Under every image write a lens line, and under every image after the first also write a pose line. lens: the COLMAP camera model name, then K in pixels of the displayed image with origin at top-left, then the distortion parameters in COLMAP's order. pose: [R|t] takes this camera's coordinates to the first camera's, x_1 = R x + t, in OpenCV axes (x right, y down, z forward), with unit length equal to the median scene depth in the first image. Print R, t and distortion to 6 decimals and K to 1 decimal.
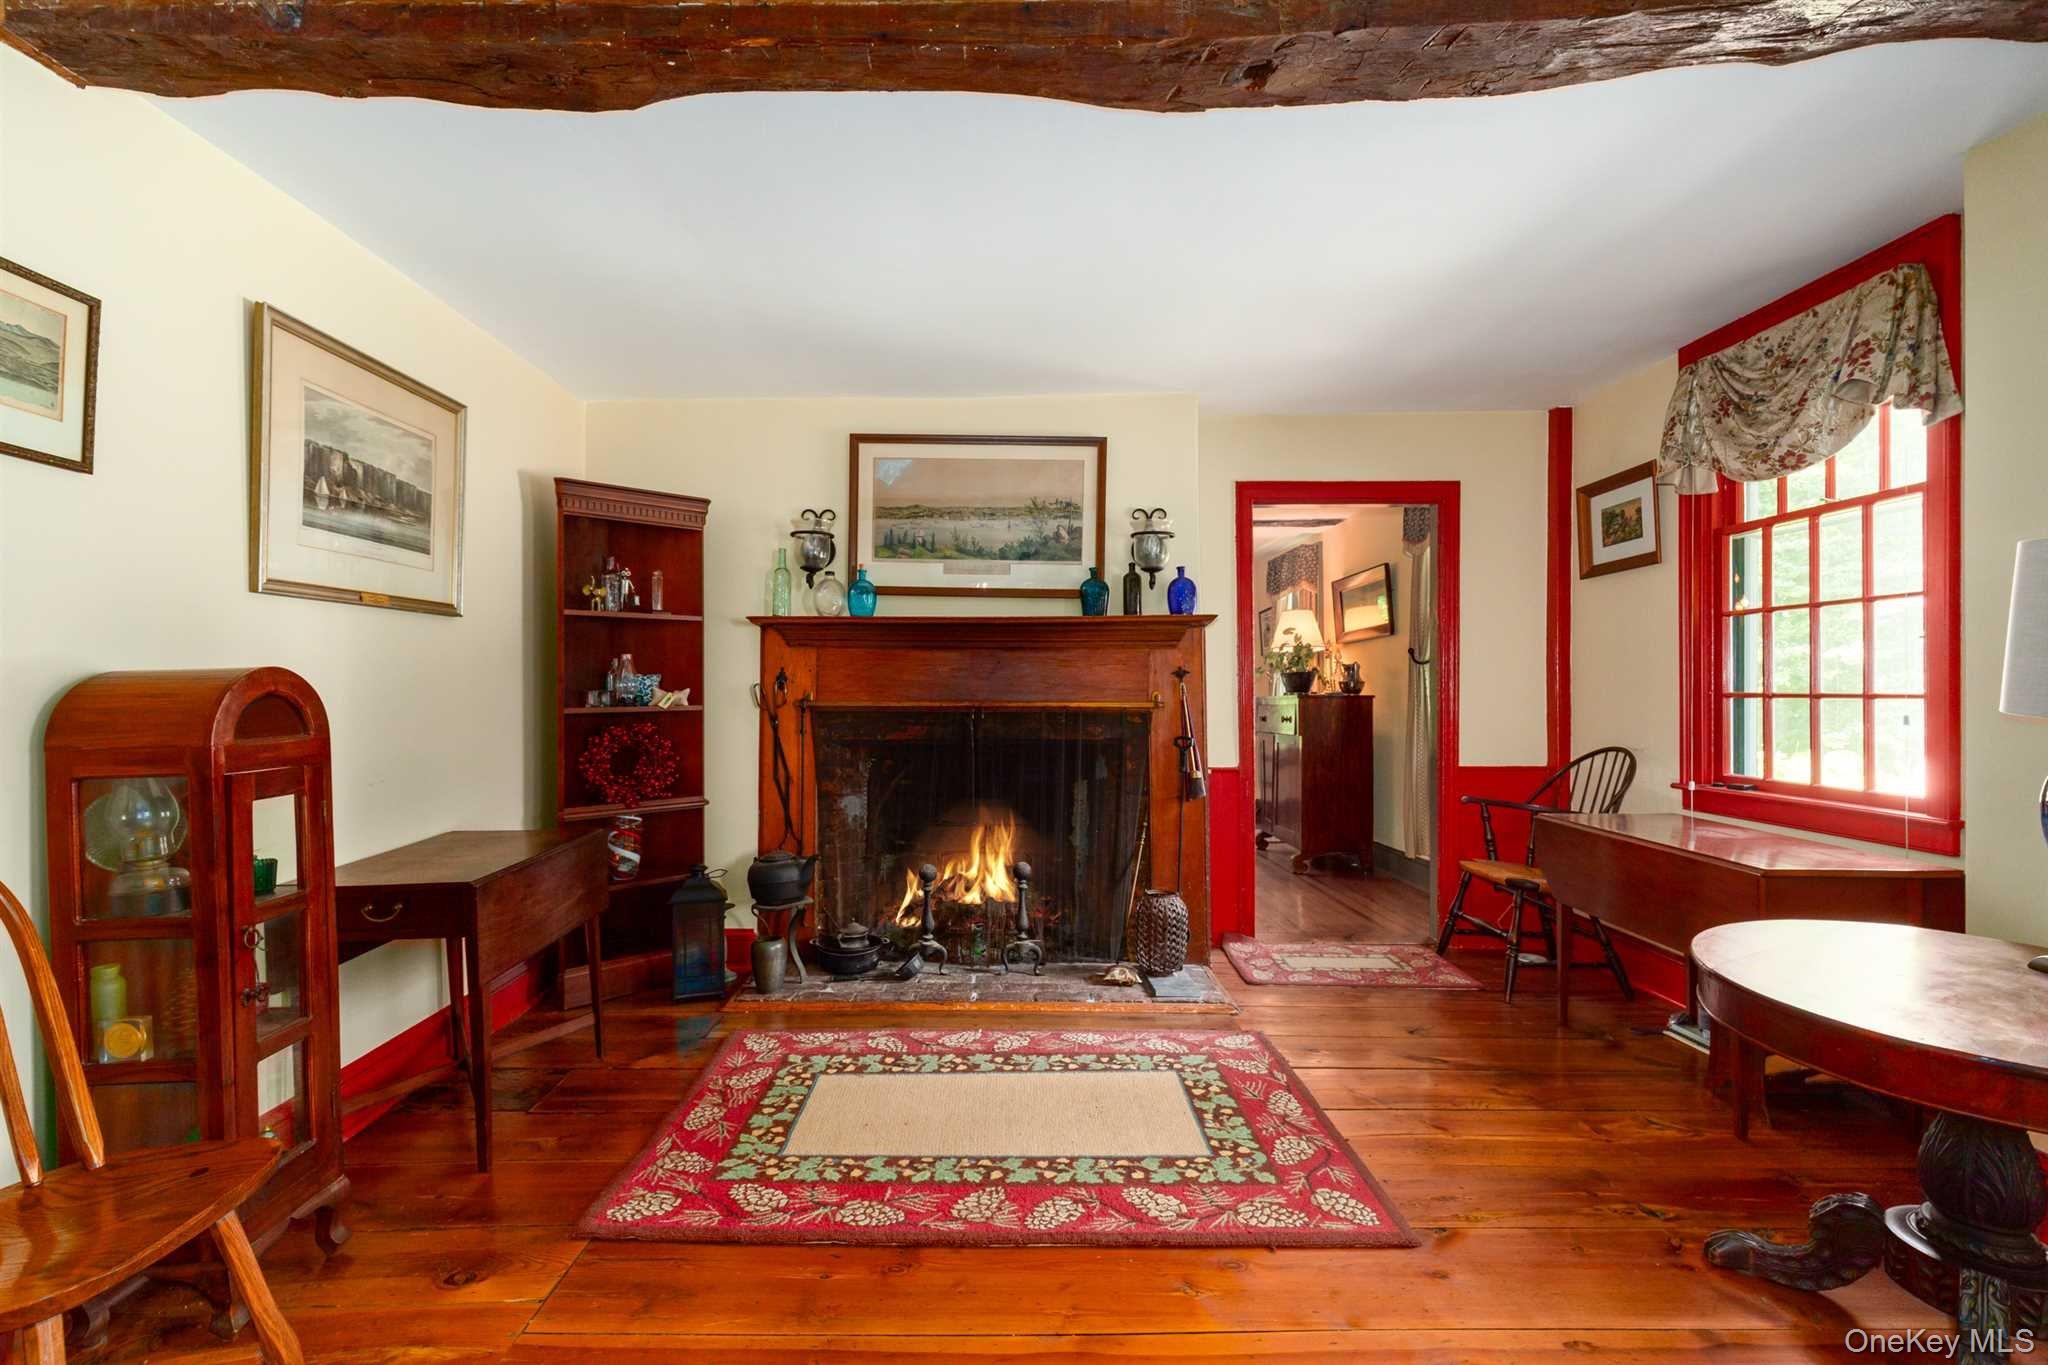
lens RADIAL K [[890.8, 0, 1021.8], [0, 890.8, 693.9], [0, 0, 1]] dist [0.001172, -0.000649]
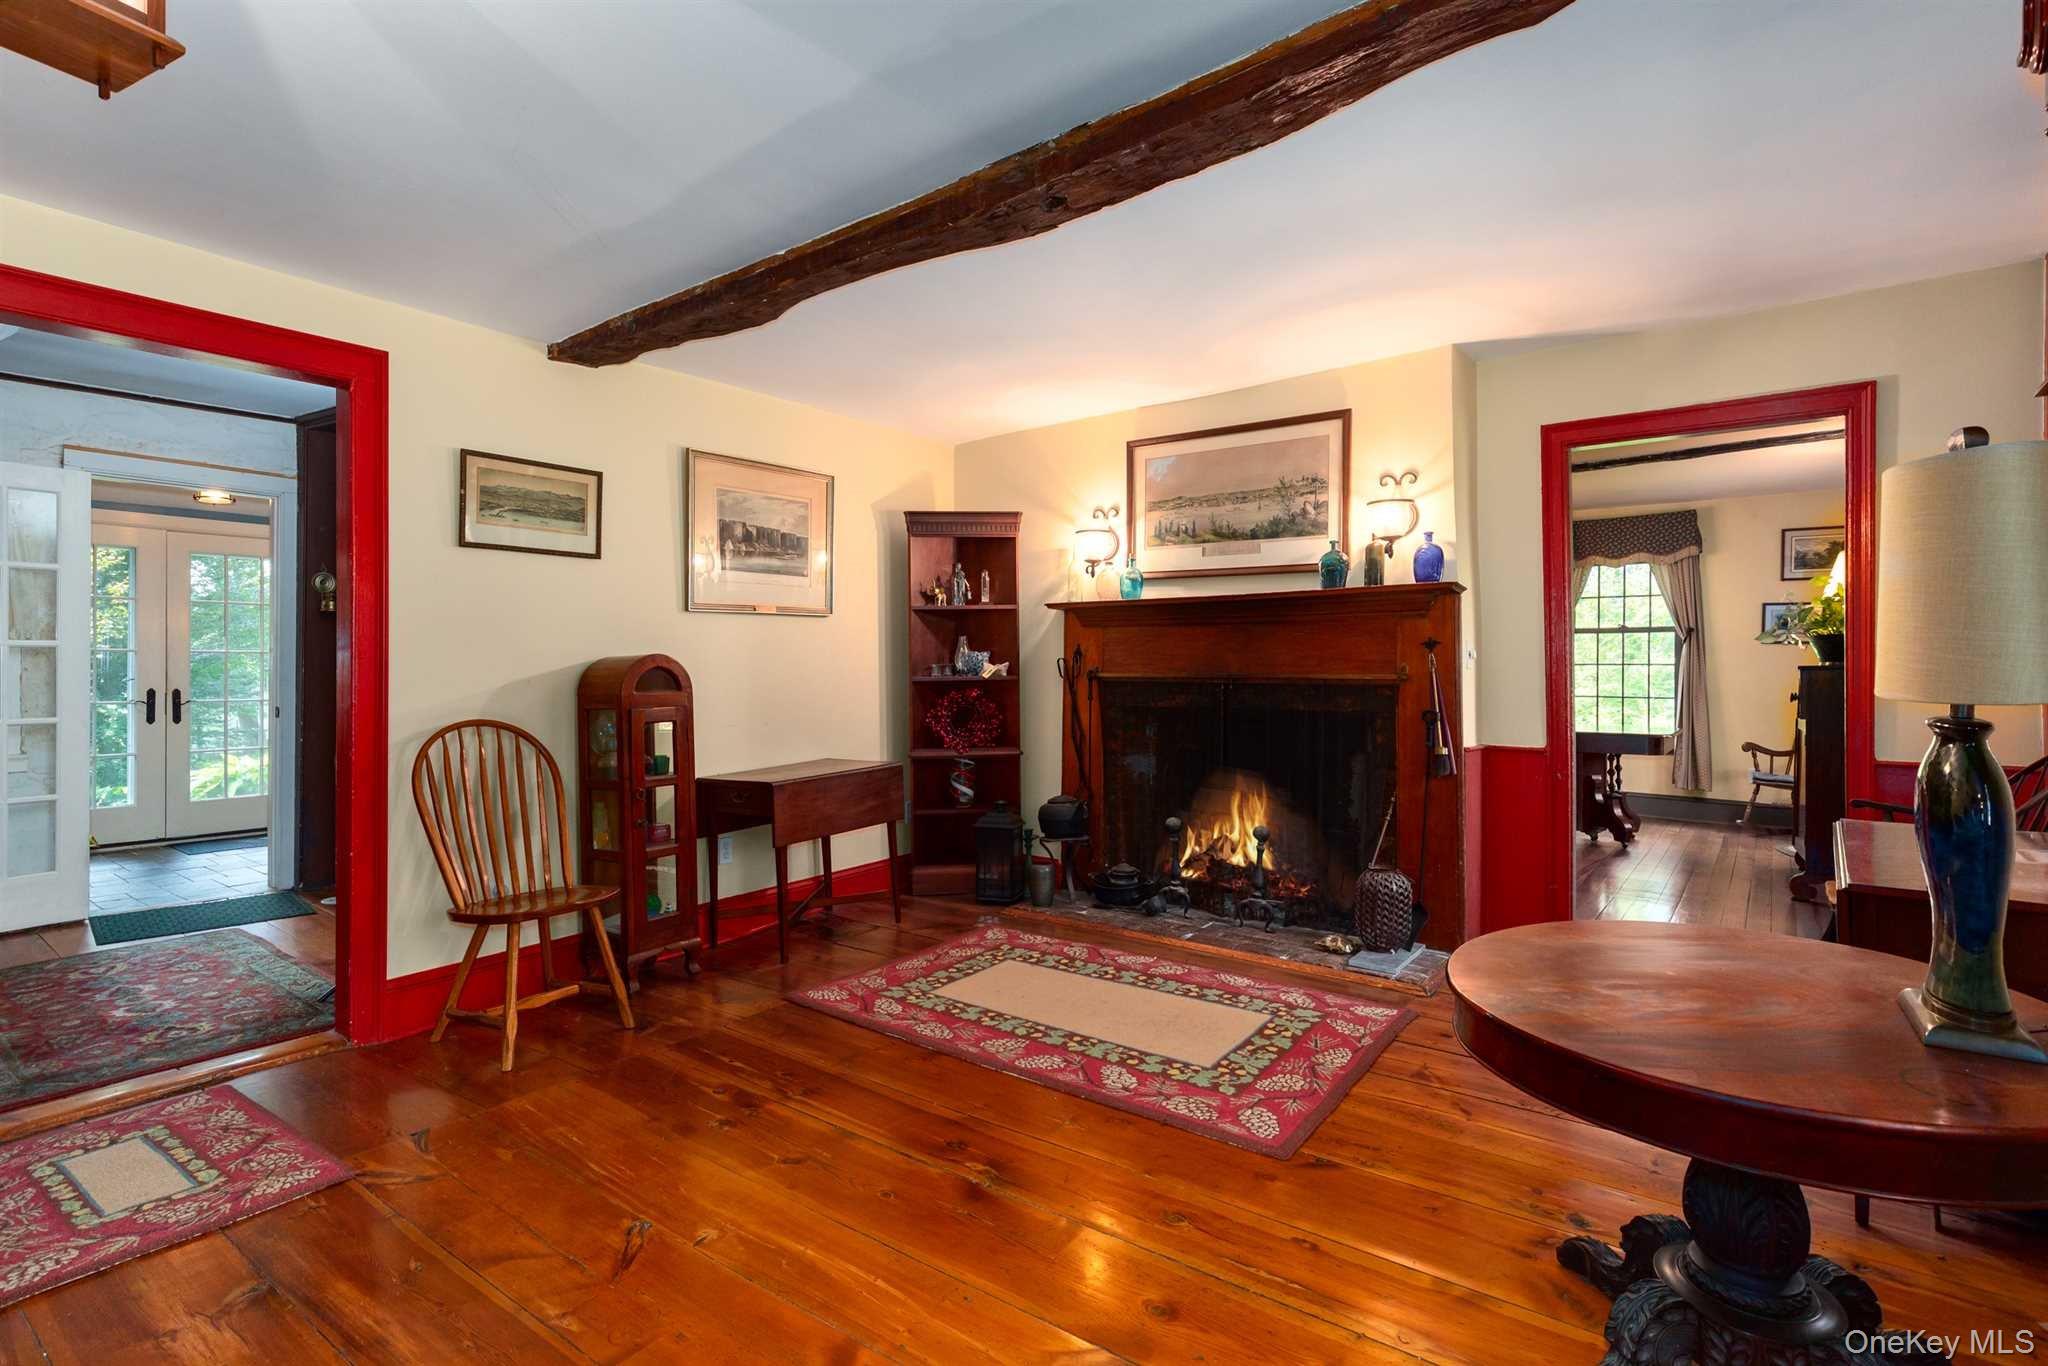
lens RADIAL K [[942.7, 0, 1023.6], [0, 942.7, 671.4], [0, 0, 1]] dist [0.004308, 0.000087]
pose [[0.810156, 0.001216, -0.586213, 0.574435], [0.002805, 0.999978, 0.005952, -0.001864], [0.586207, -0.006466, 0.810135, -0.097854]]
